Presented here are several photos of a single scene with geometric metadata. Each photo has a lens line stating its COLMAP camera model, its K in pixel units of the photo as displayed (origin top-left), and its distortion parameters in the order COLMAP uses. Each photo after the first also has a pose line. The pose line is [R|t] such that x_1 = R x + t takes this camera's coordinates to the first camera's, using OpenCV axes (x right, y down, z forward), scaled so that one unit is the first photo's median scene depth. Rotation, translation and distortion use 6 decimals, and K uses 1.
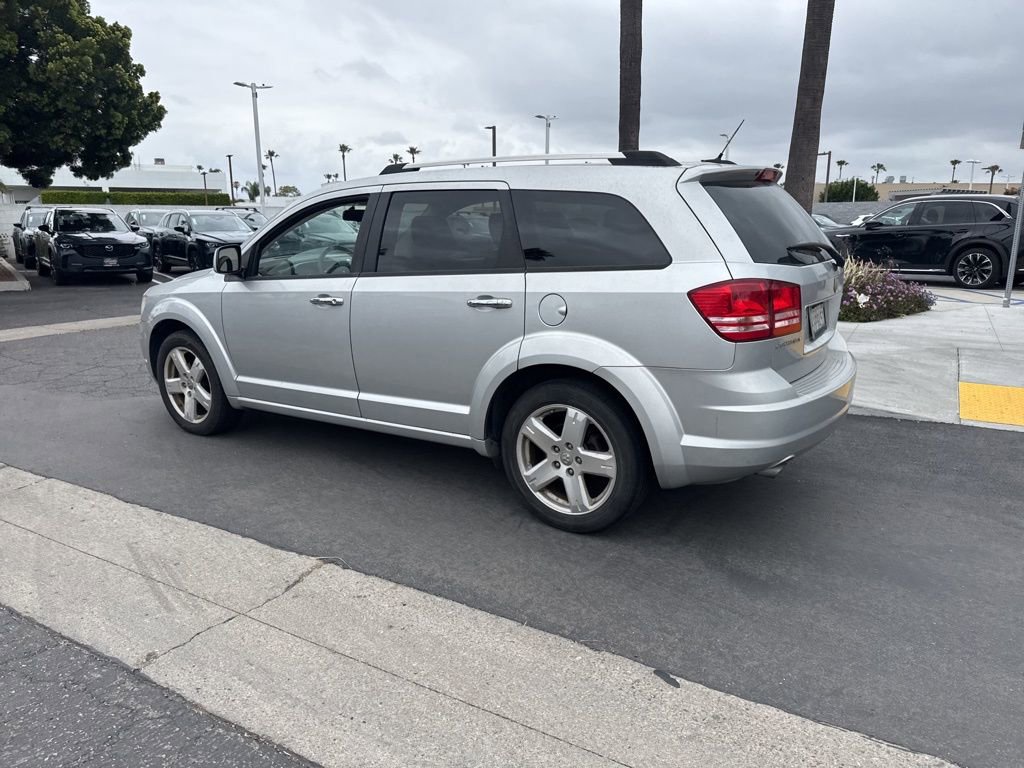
lens RADIAL K [[717.7, 0, 512.1], [0, 717.7, 390.6], [0, 0, 1]] dist [0.046196, -0.057229]
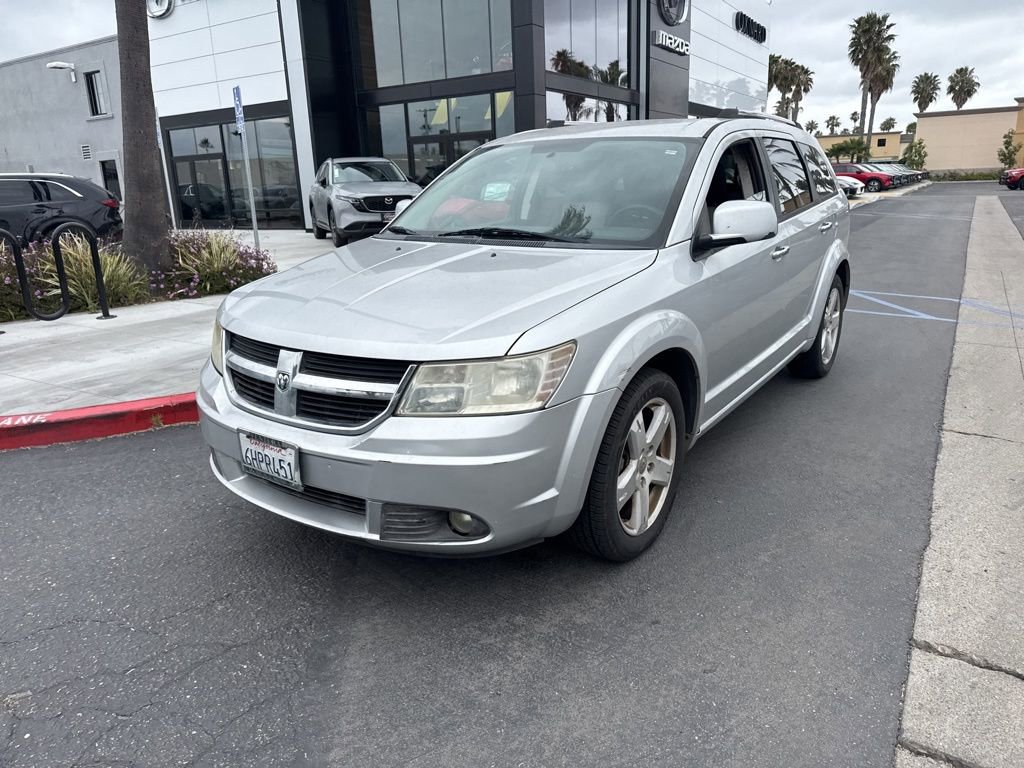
lens RADIAL K [[720.4, 0, 510.4], [0, 720.4, 379.3], [0, 0, 1]] dist [0.038582, -0.042744]
pose [[0.024459, -0.258679, 0.965654, -1.376523], [0.263150, 0.933543, 0.243412, -0.330476], [-0.964445, 0.248158, 0.090904, 1.469560]]
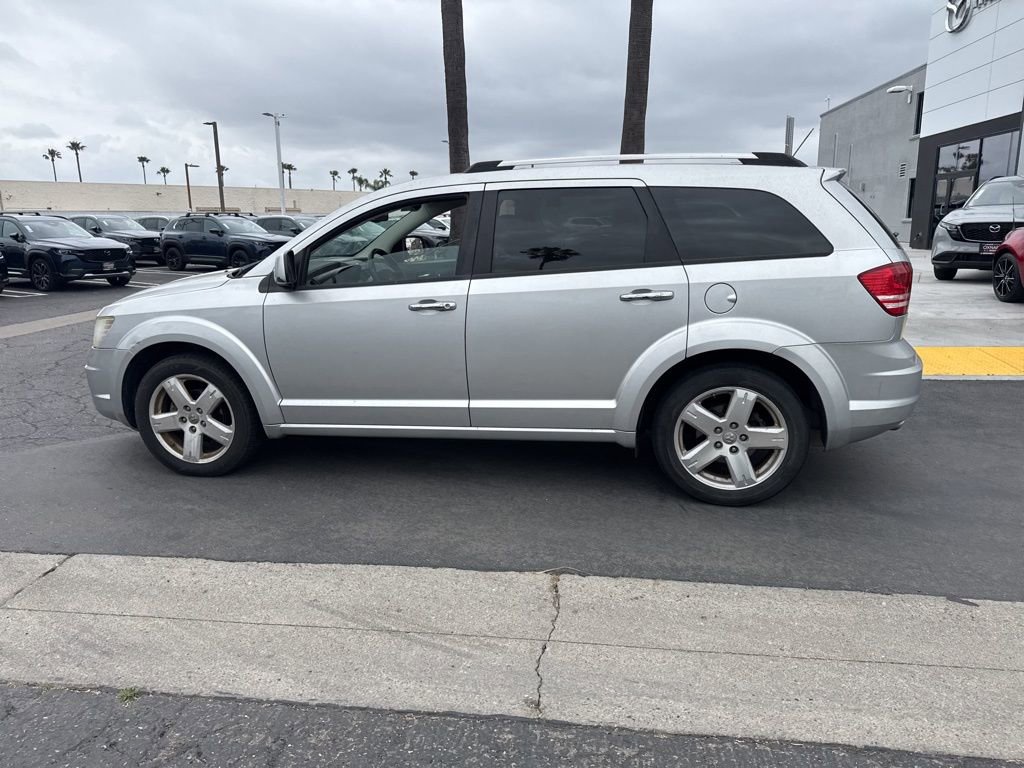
lens RADIAL K [[720.2, 0, 508.2], [0, 720.2, 380.3], [0, 0, 1]] dist [0.045982, -0.055712]
pose [[0.921895, -0.094399, 0.375763, -0.599219], [0.100969, 0.994887, 0.002221, -0.024430], [-0.374051, 0.035893, 0.926713, 0.119989]]
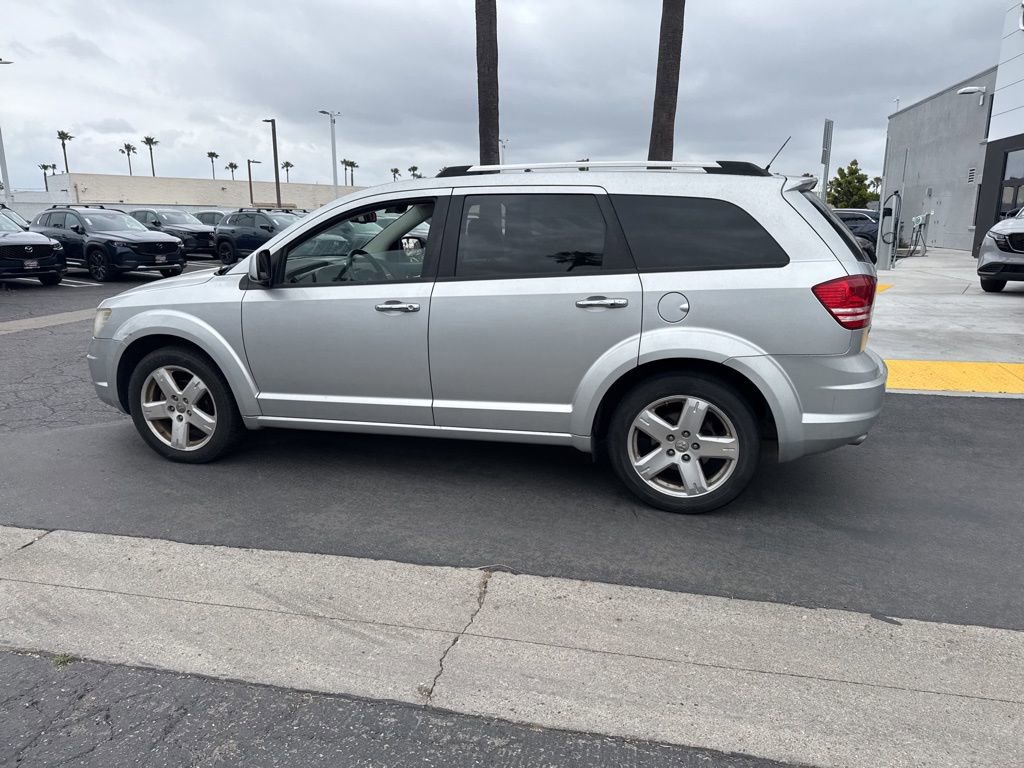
lens RADIAL K [[716.3, 0, 510.0], [0, 716.3, 392.5], [0, 0, 1]] dist [0.055127, -0.073506]
pose [[0.948943, -0.069266, 0.307749, -0.475632], [0.068210, 0.997570, 0.014202, -0.016708], [-0.307985, 0.007515, 0.951362, 0.052863]]
